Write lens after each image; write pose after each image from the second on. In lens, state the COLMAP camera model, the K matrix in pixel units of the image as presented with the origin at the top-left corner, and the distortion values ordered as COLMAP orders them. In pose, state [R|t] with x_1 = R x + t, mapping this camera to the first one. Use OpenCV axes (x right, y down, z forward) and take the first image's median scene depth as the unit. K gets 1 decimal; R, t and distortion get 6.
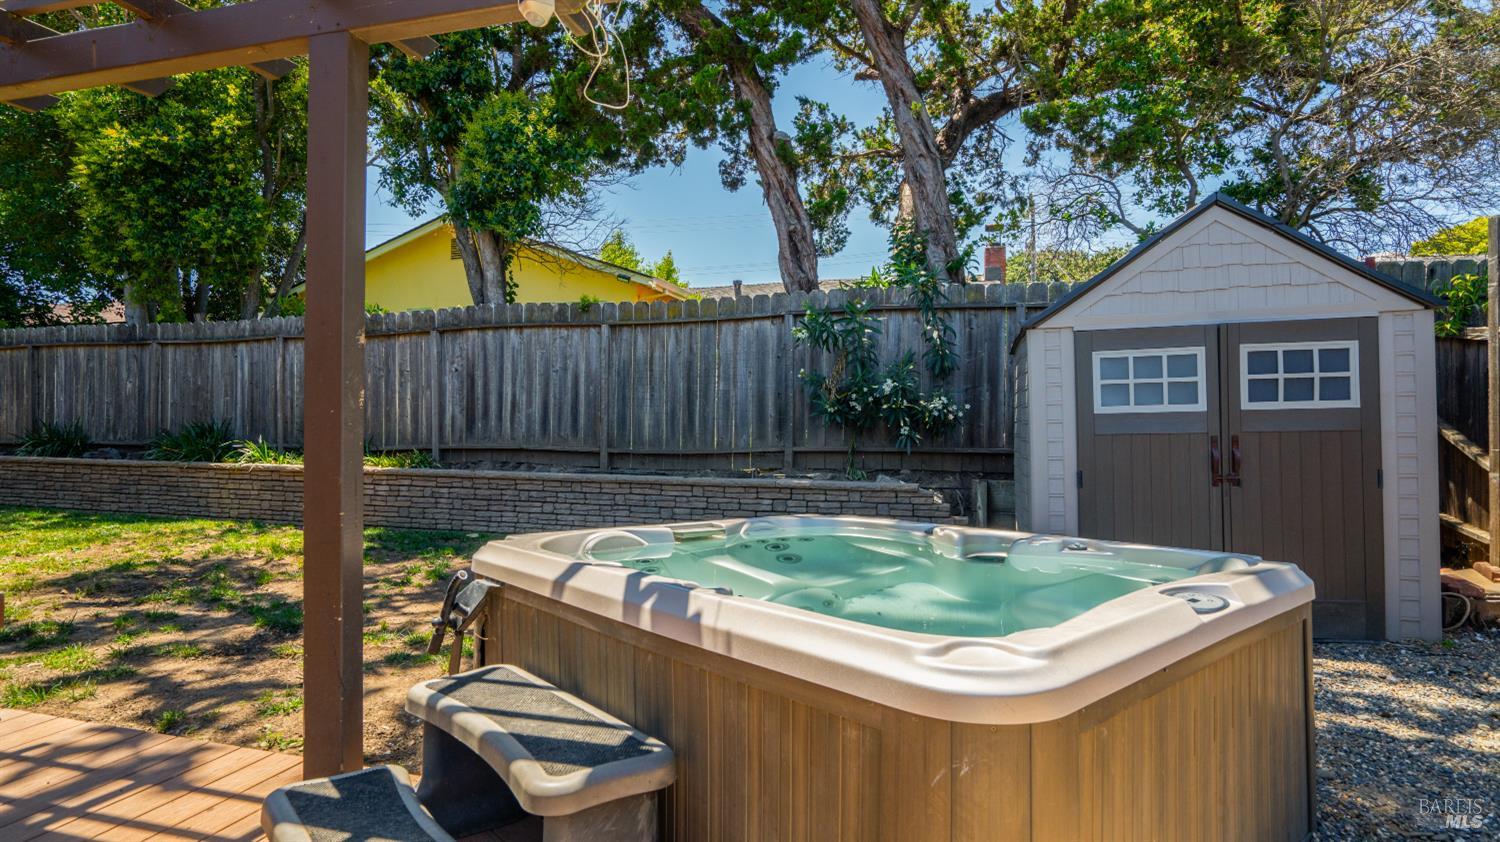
lens RADIAL K [[778.2, 0, 731.0], [0, 778.2, 422.5], [0, 0, 1]] dist [-0.002951, 0.004338]
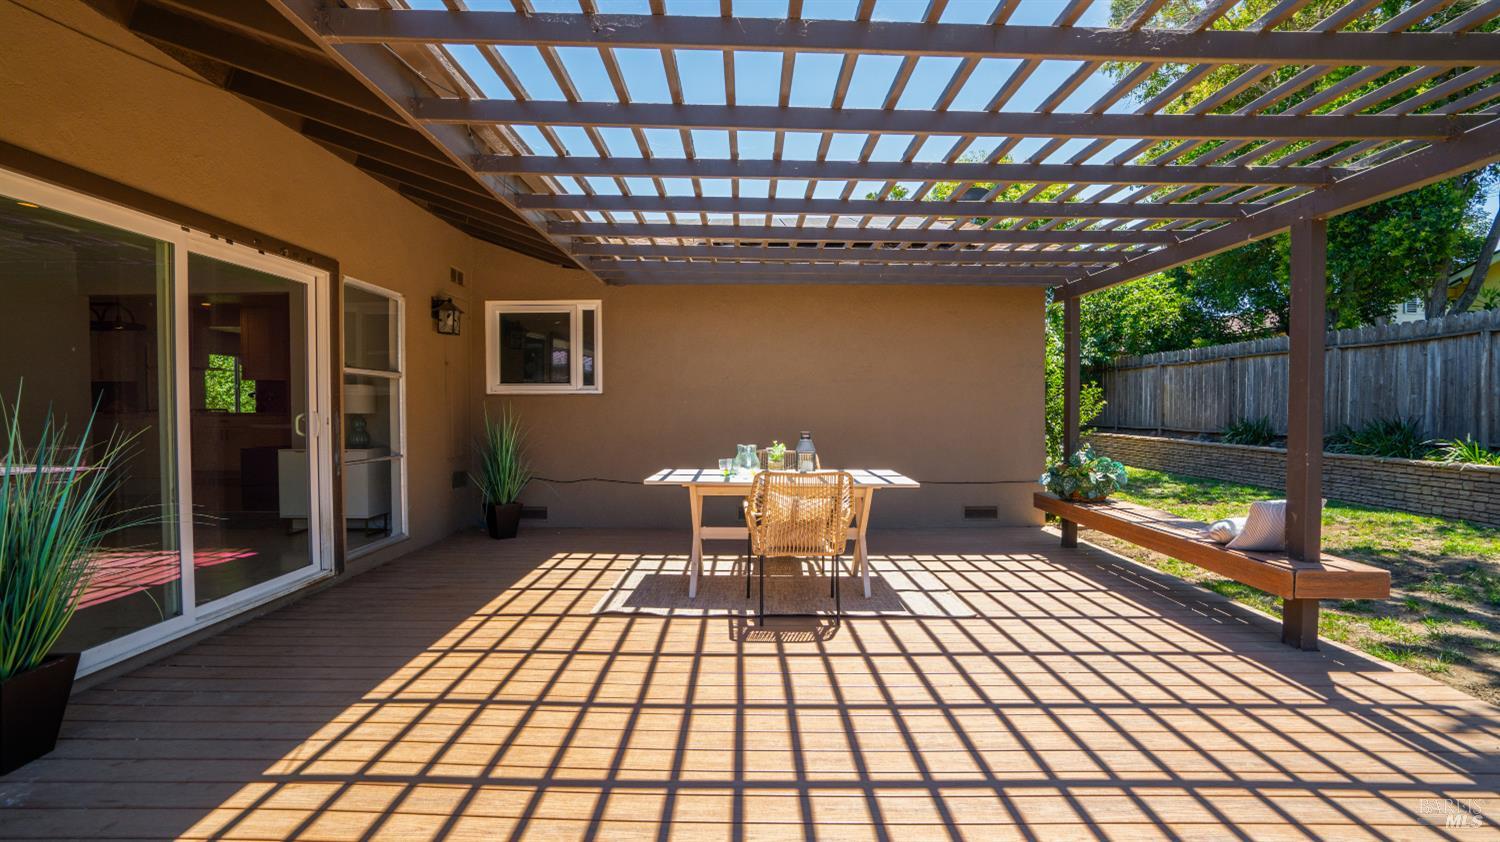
lens RADIAL K [[691.3, 0, 759.7], [0, 691.3, 417.4], [0, 0, 1]] dist [-0.030012, 0.011812]
pose [[0.296936, 0.007818, -0.954865, -0.054423], [0.004556, 0.999943, 0.009604, -0.017971], [0.954886, -0.007202, 0.296884, -0.111583]]
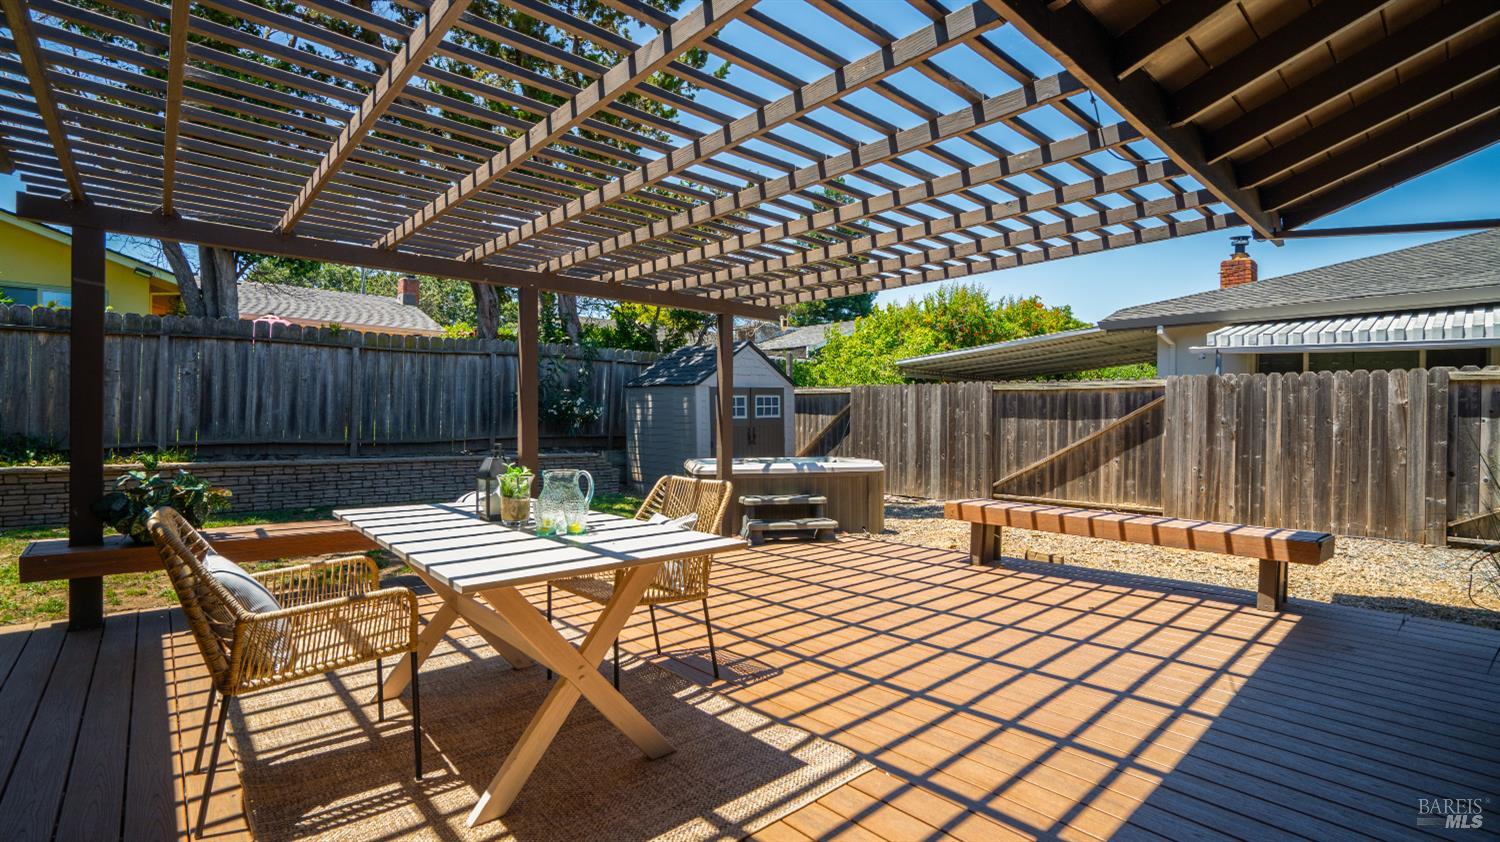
lens RADIAL K [[691.3, 0, 738.8], [0, 691.3, 422.0], [0, 0, 1]] dist [-0.030012, 0.011812]
pose [[0.535536, -0.007293, 0.844481, -0.774901], [-0.005320, 0.999914, 0.012009, -0.015249], [-0.844496, -0.010924, 0.535451, -0.177775]]
